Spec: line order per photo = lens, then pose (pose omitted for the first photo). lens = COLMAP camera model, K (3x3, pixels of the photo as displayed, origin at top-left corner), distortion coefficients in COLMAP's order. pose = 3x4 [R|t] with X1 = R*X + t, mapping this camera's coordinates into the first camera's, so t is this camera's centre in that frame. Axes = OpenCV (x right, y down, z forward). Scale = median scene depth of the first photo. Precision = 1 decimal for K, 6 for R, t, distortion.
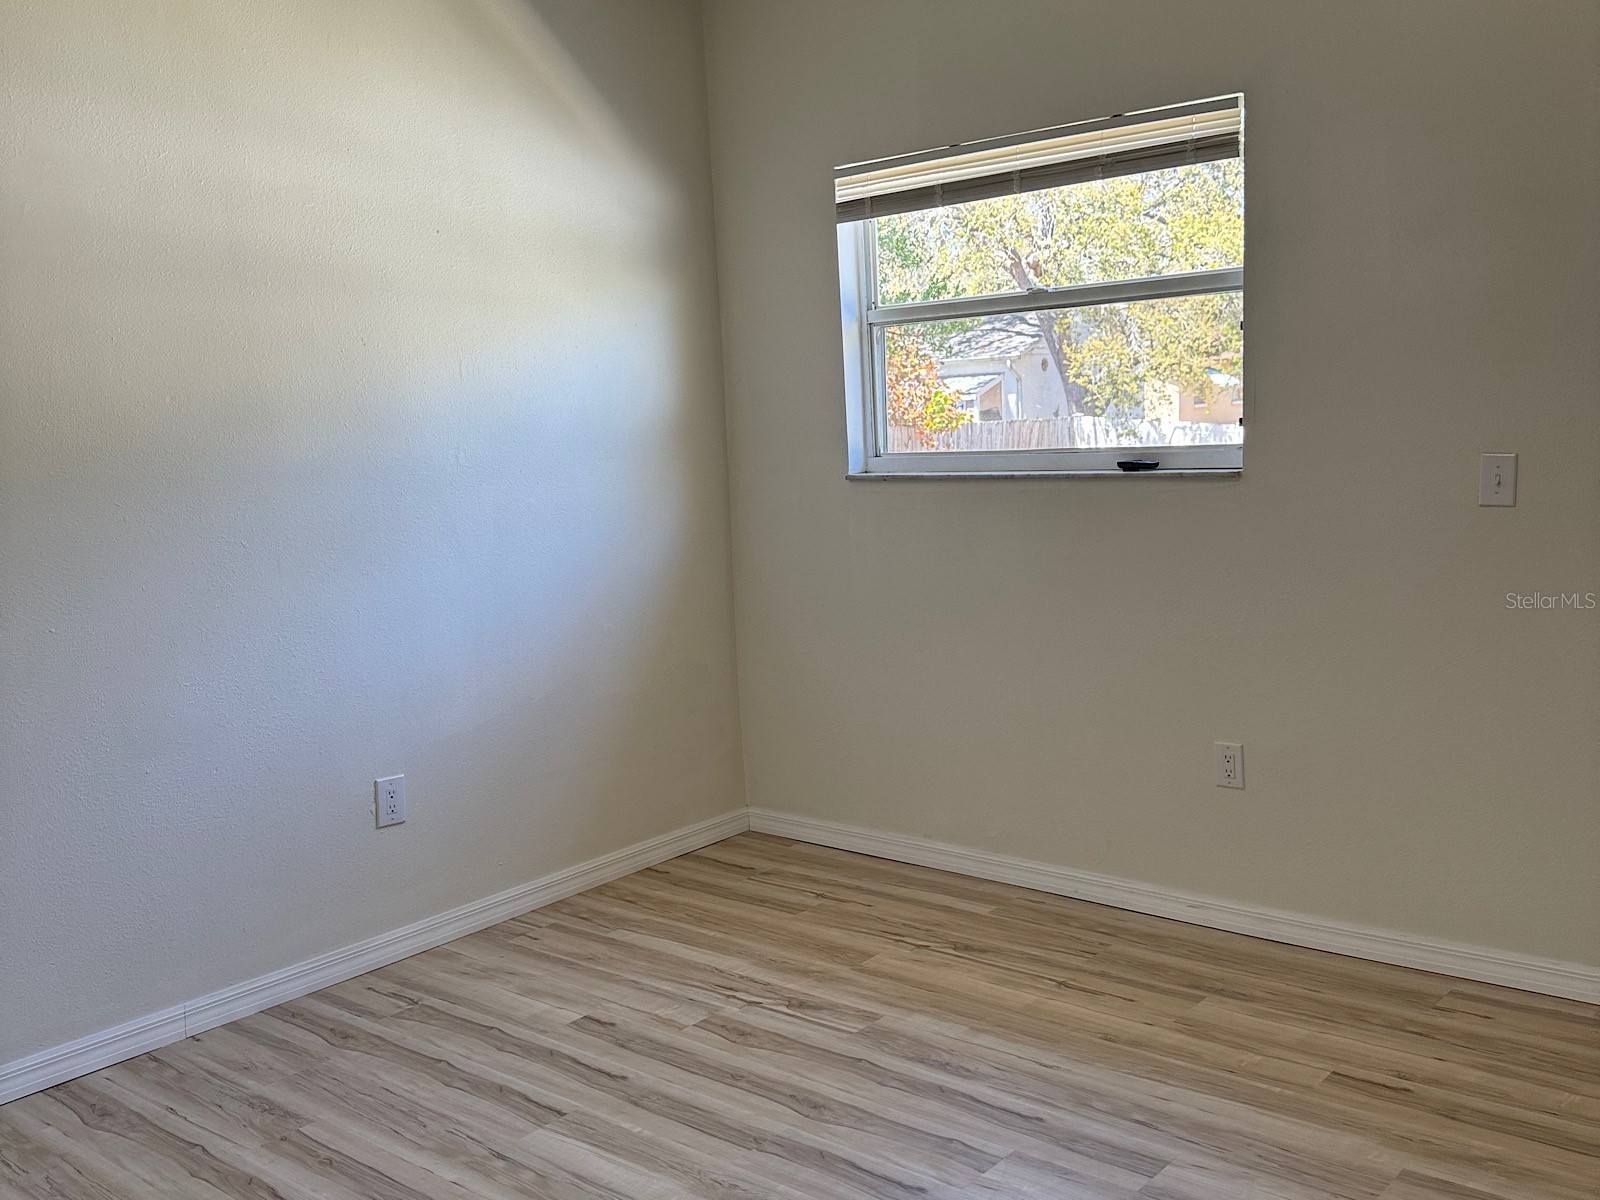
lens RADIAL K [[1496.8, 0, 800.5], [0, 1496.8, 600.7], [0, 0, 1]] dist [0.004669, 0.000000]
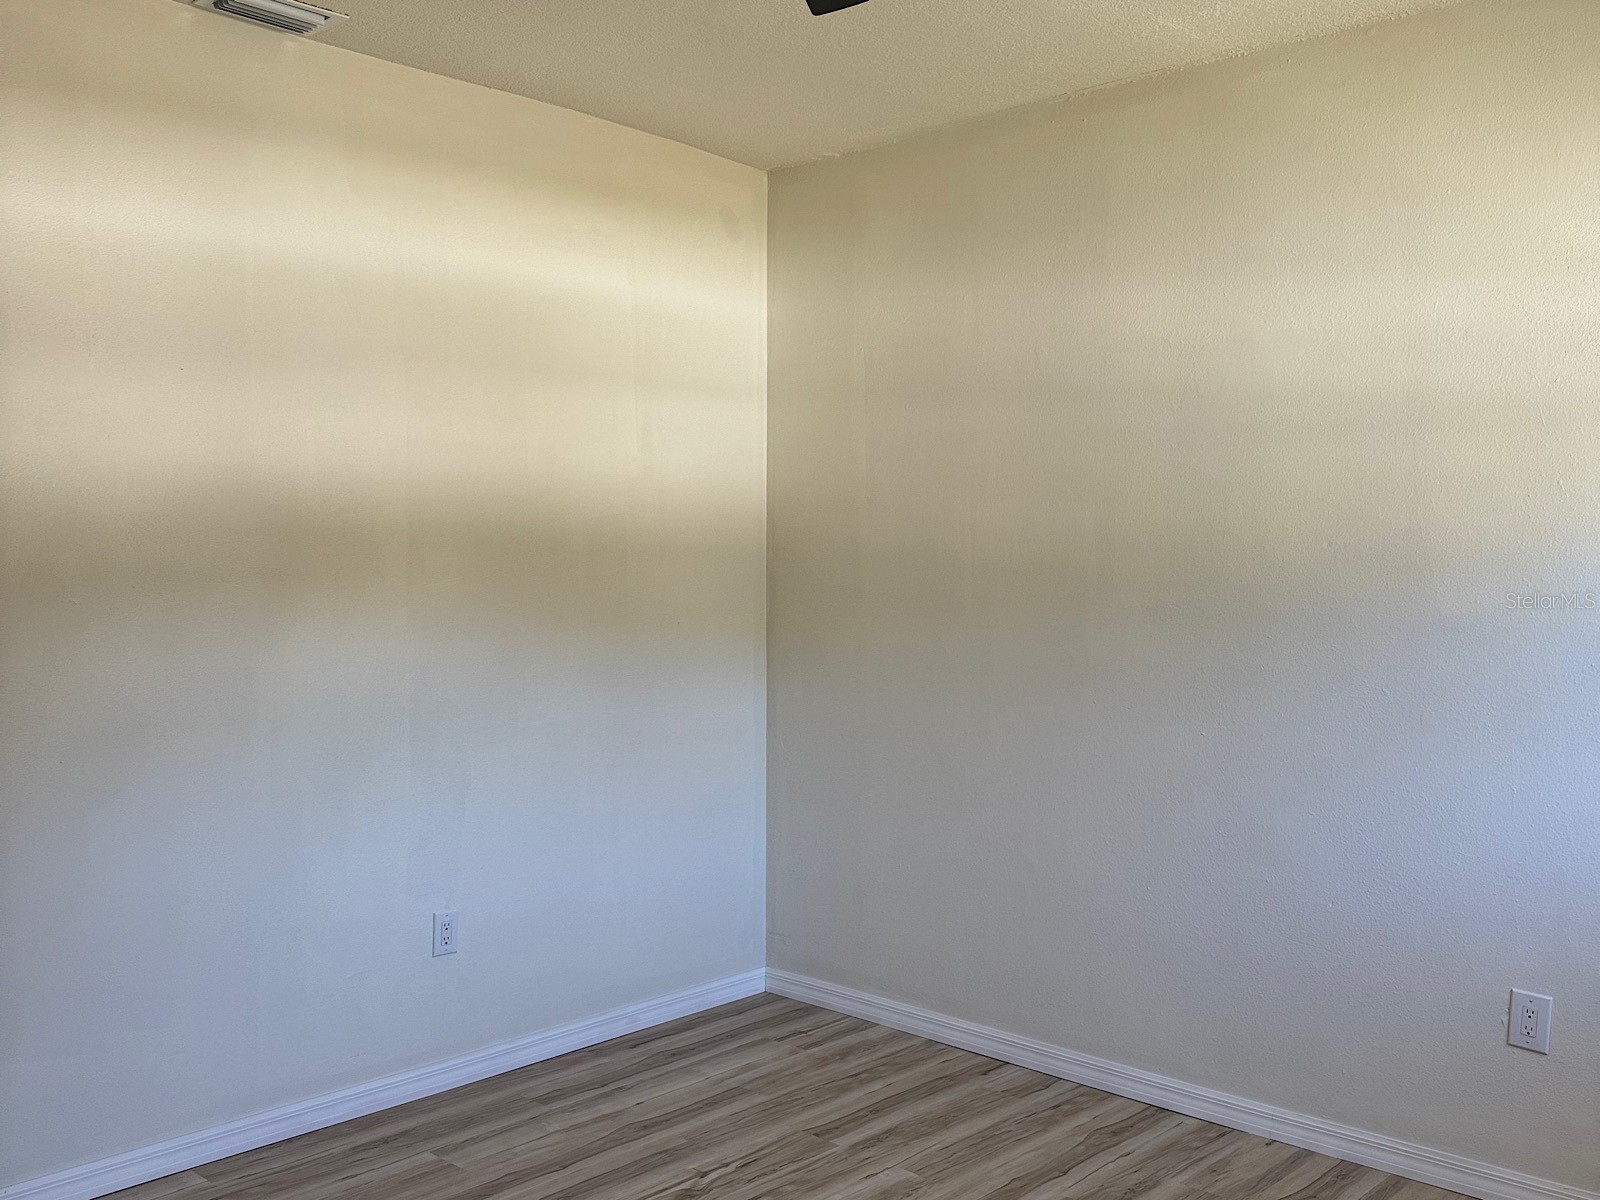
lens RADIAL K [[1496.8, 0, 800.5], [0, 1496.8, 599.4], [0, 0, 1]] dist [0.004669, 0.000000]
pose [[-0.033892, 0.082316, -0.996030, 0.593228], [-0.135094, 0.987078, 0.086173, -0.125211], [0.990253, 0.137479, -0.022333, 0.602368]]
